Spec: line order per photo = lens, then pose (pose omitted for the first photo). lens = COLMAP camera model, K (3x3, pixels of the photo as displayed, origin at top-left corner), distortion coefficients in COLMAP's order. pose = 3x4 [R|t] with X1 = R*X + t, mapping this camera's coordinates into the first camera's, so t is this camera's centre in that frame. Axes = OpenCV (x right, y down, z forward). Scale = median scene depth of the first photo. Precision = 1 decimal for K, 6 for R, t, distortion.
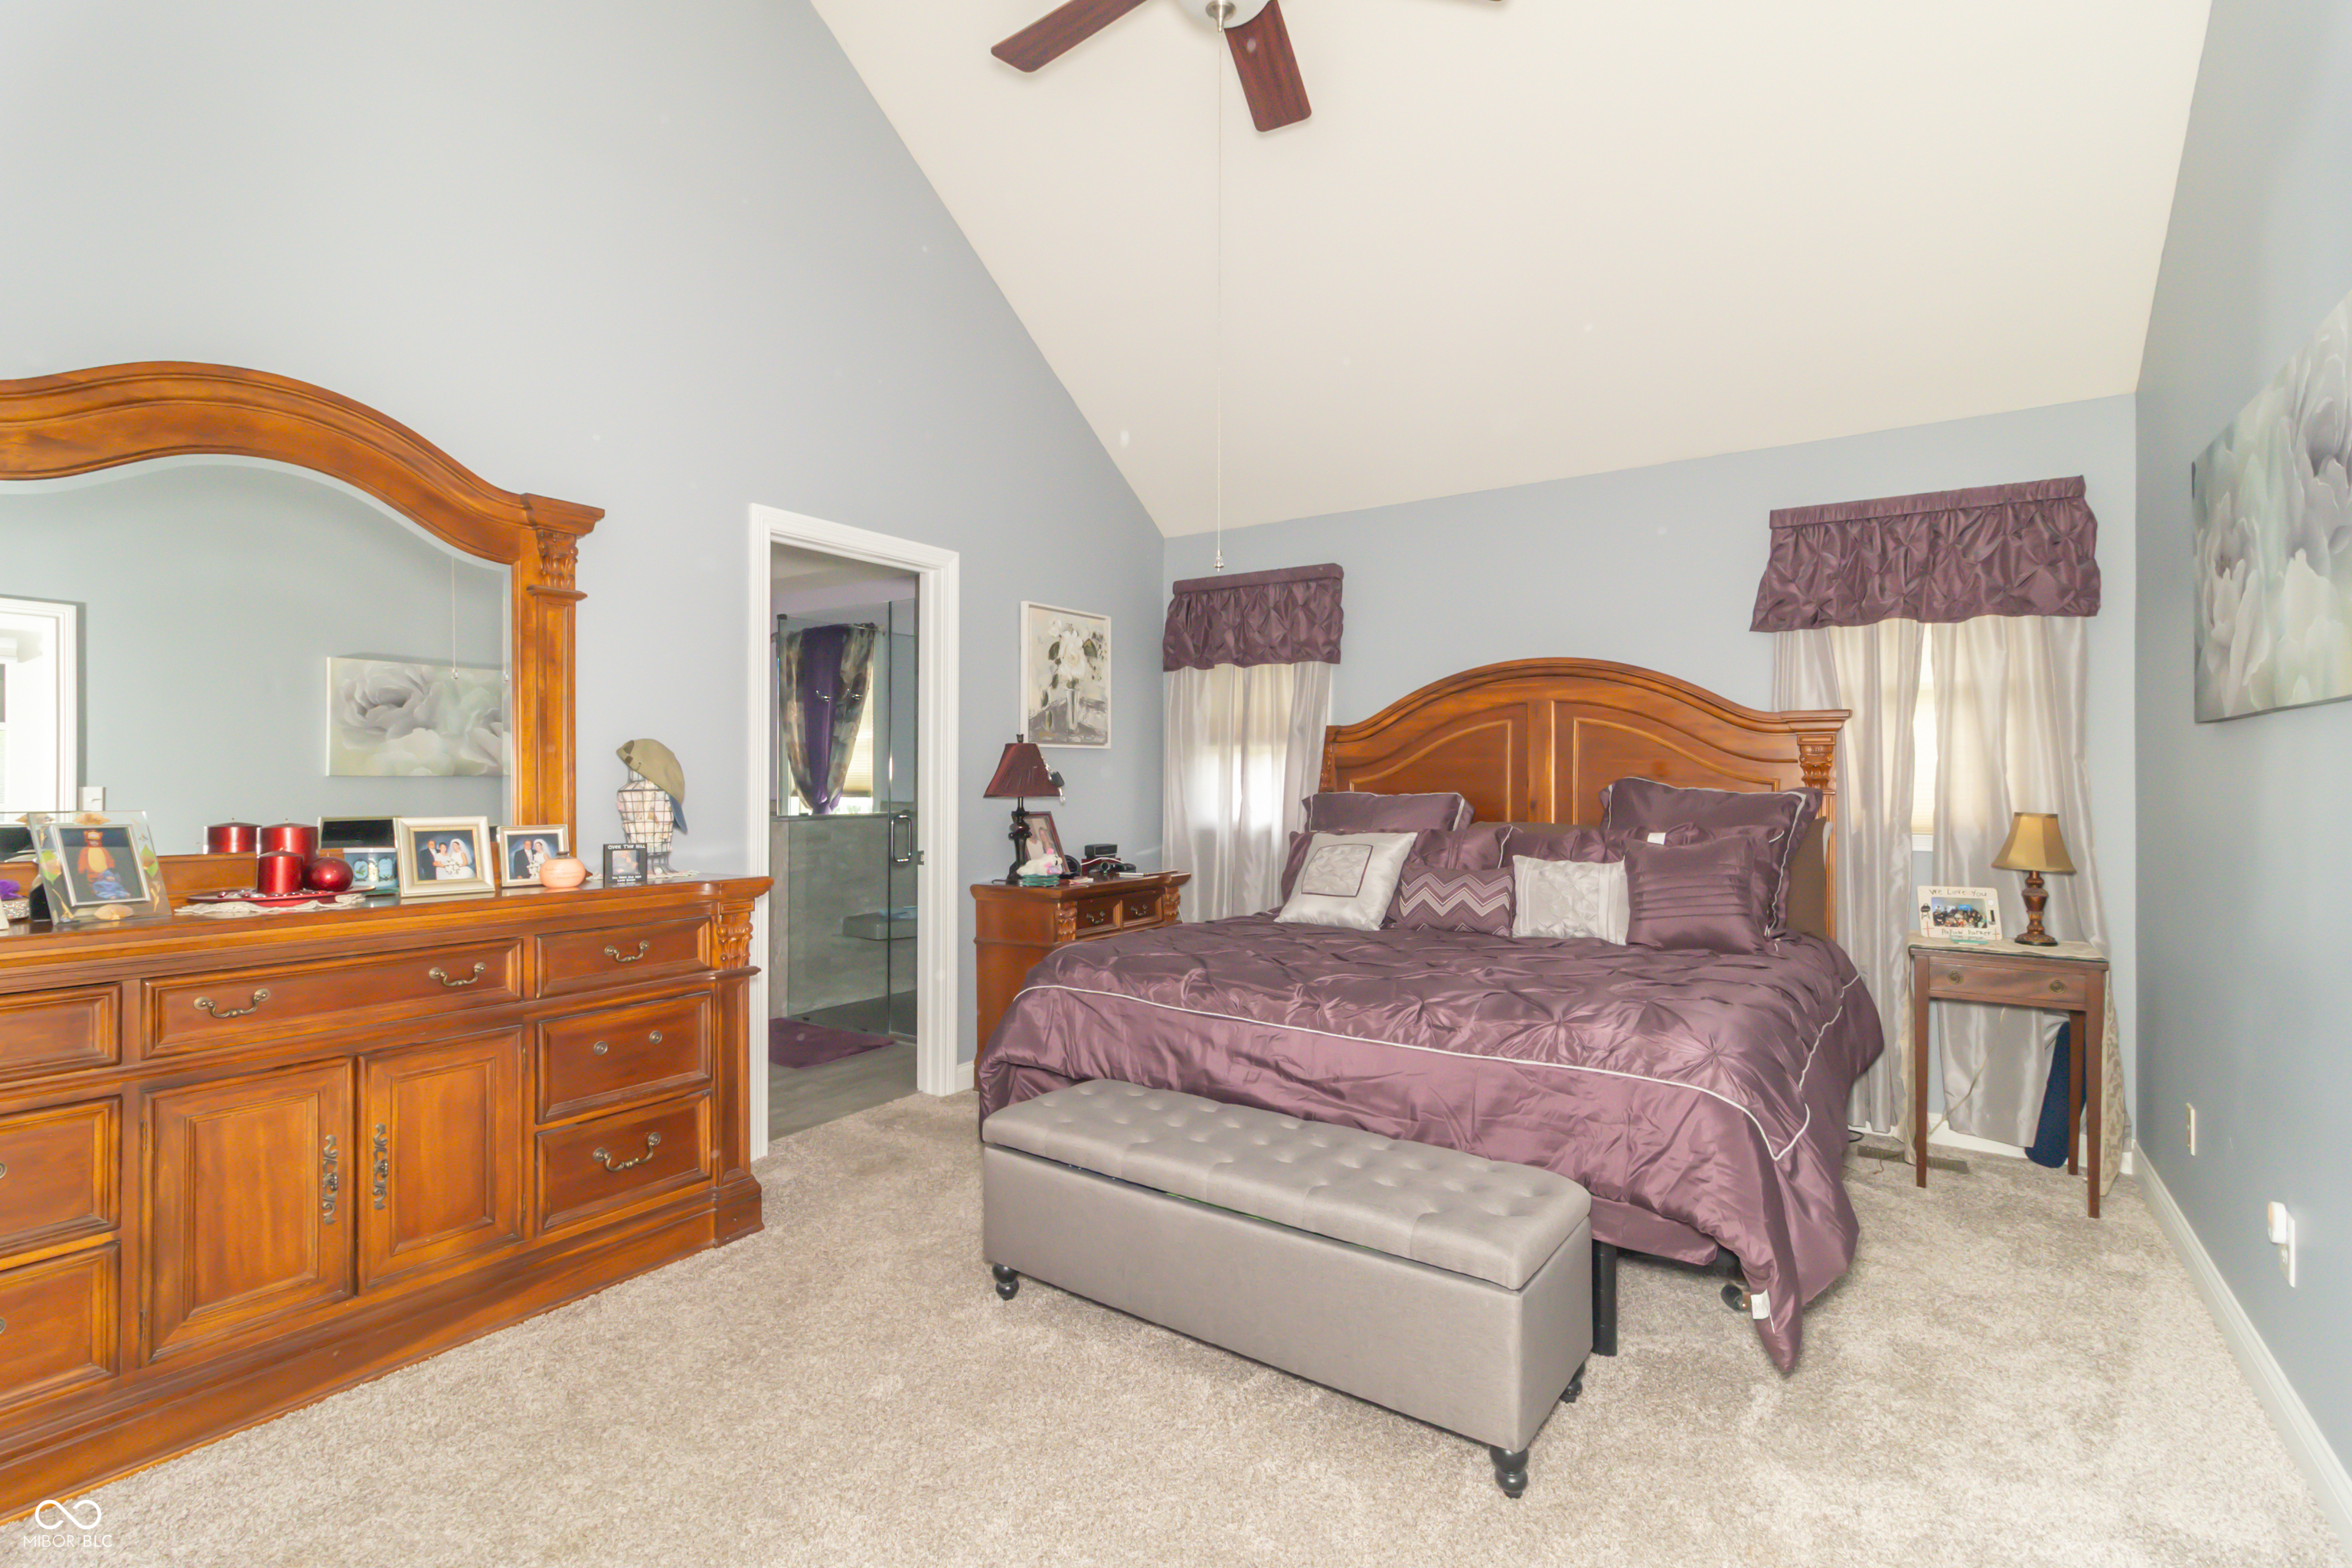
lens RADIAL K [[1101.4, 0, 1188.6], [0, 1101.4, 755.1], [0, 0, 1]] dist [0.003953, 0.000037]
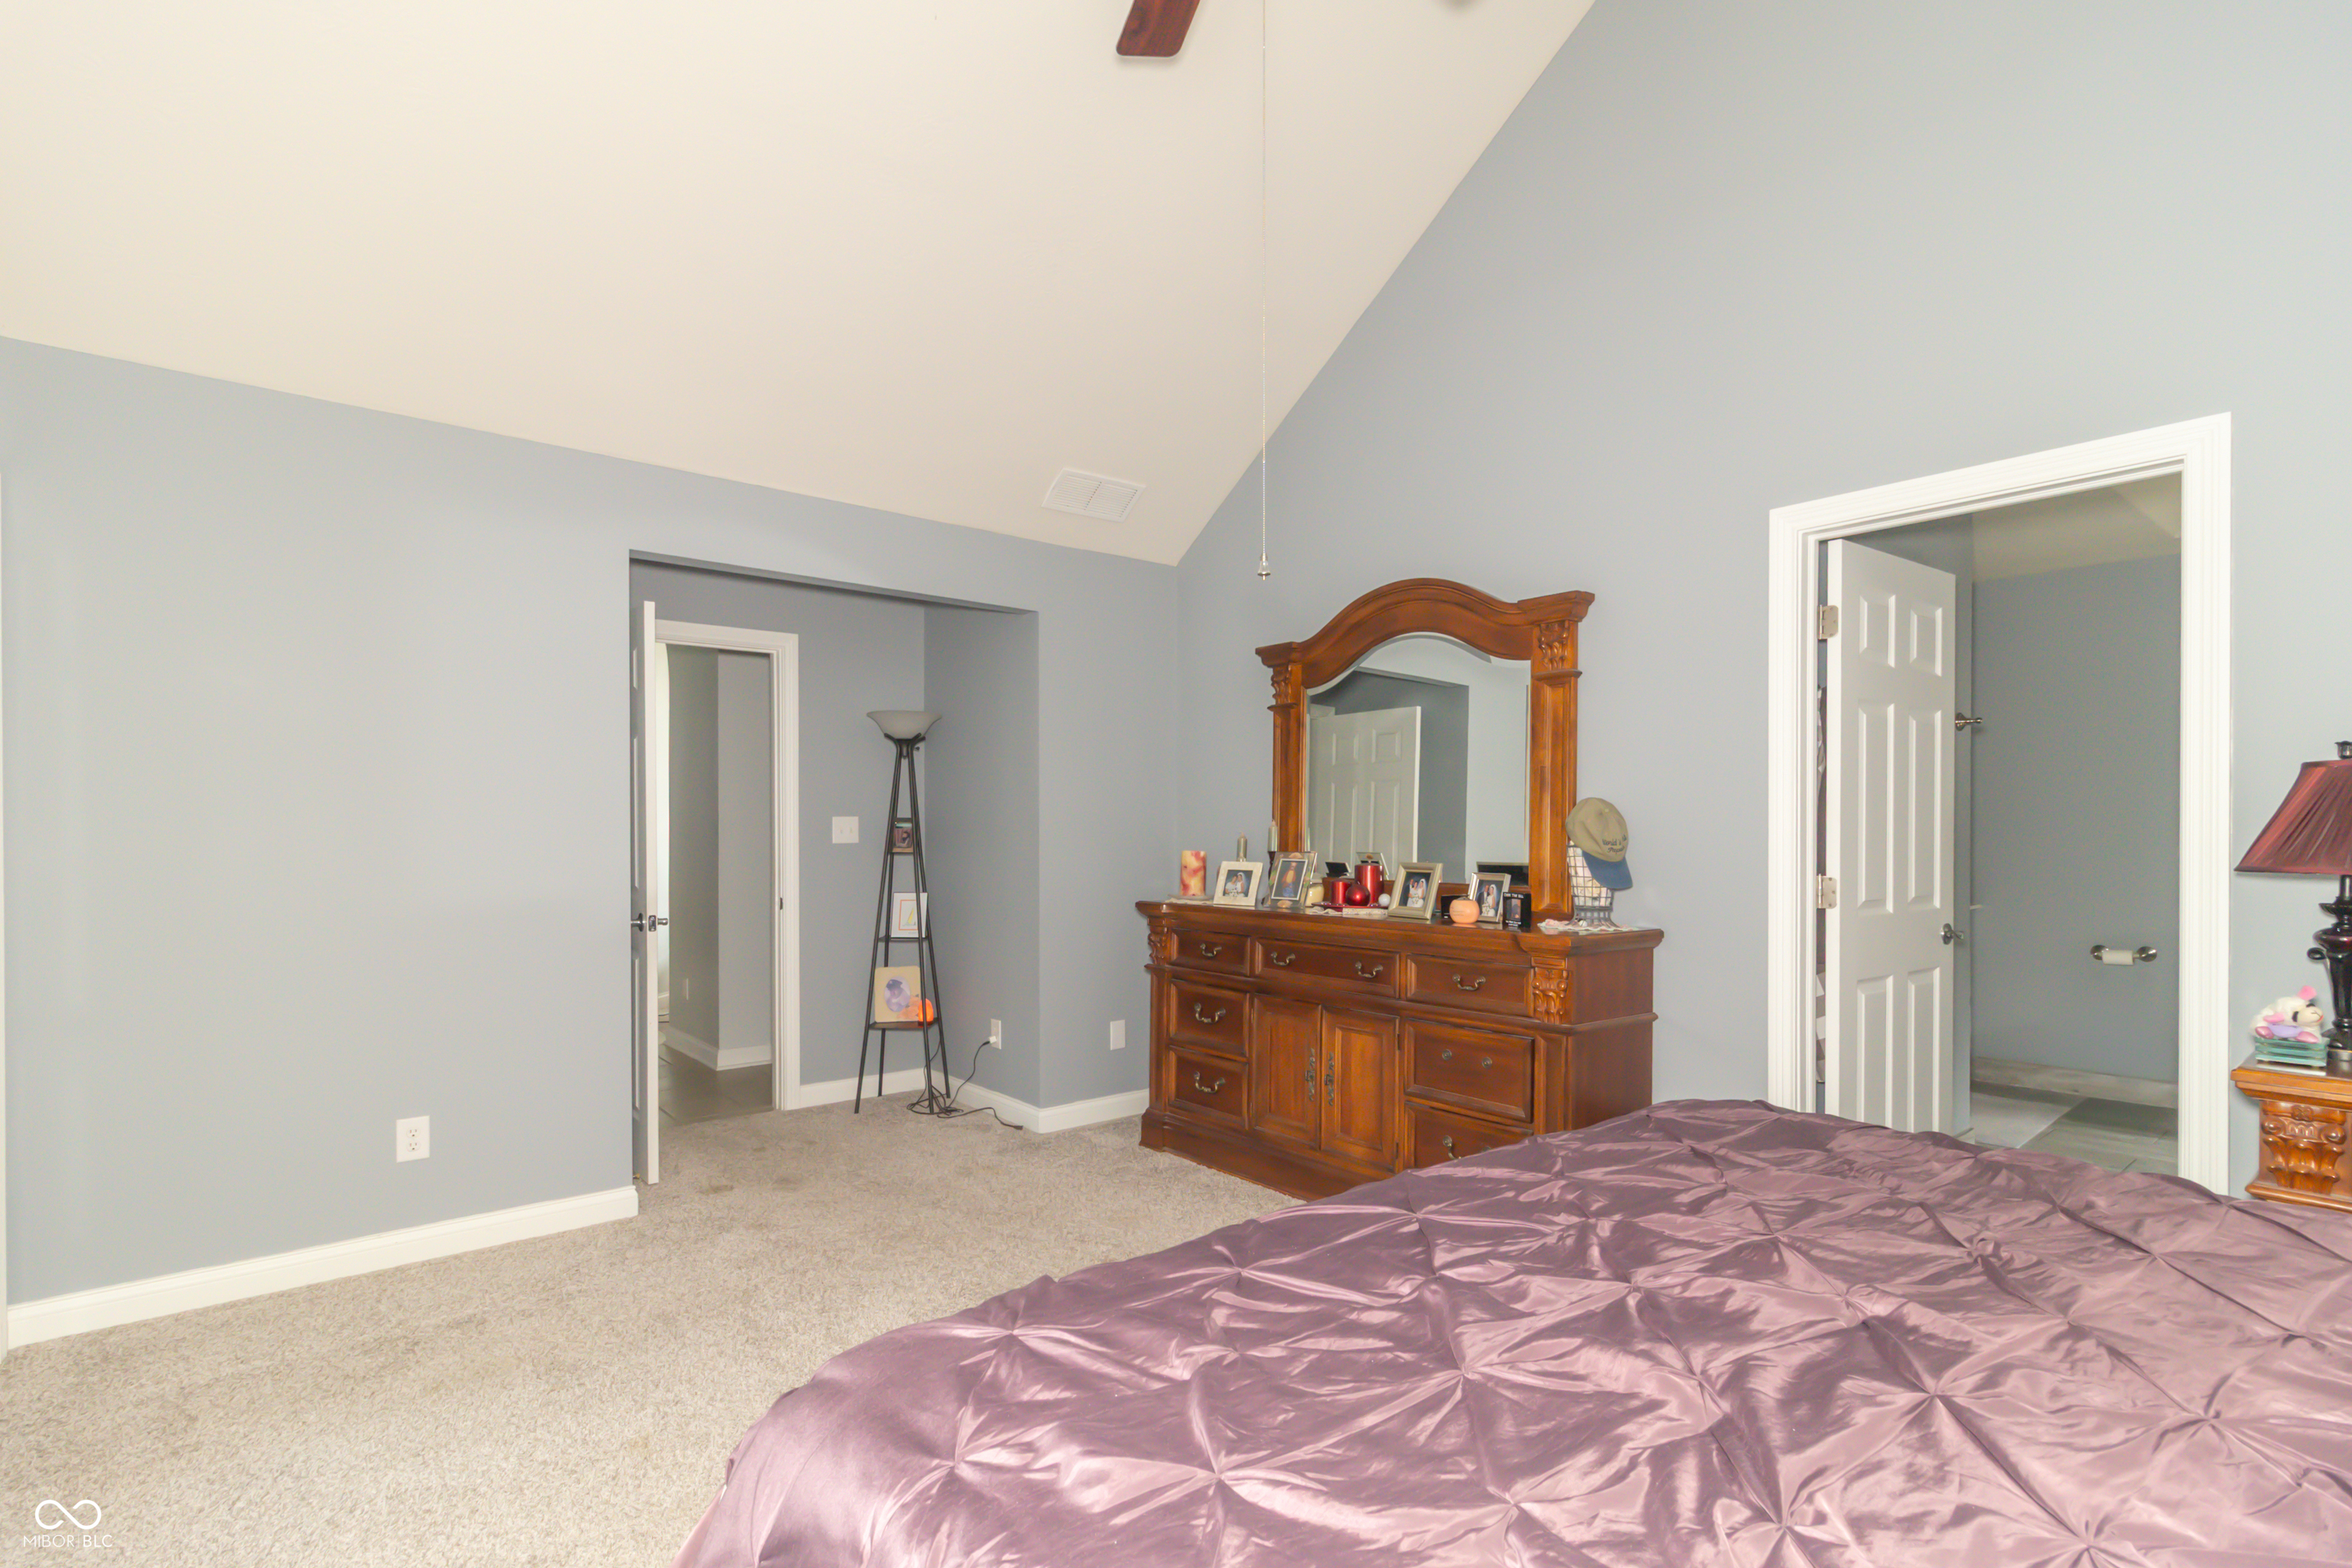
lens RADIAL K [[1096.6, 0, 1174.5], [0, 1096.6, 843.2], [0, 0, 1]] dist [0.000595, 0.000010]
pose [[-0.284849, 0.004150, -0.958563, 0.659778], [0.018168, 0.999834, -0.001071, 0.024199], [0.958400, -0.017720, -0.284877, 0.968116]]
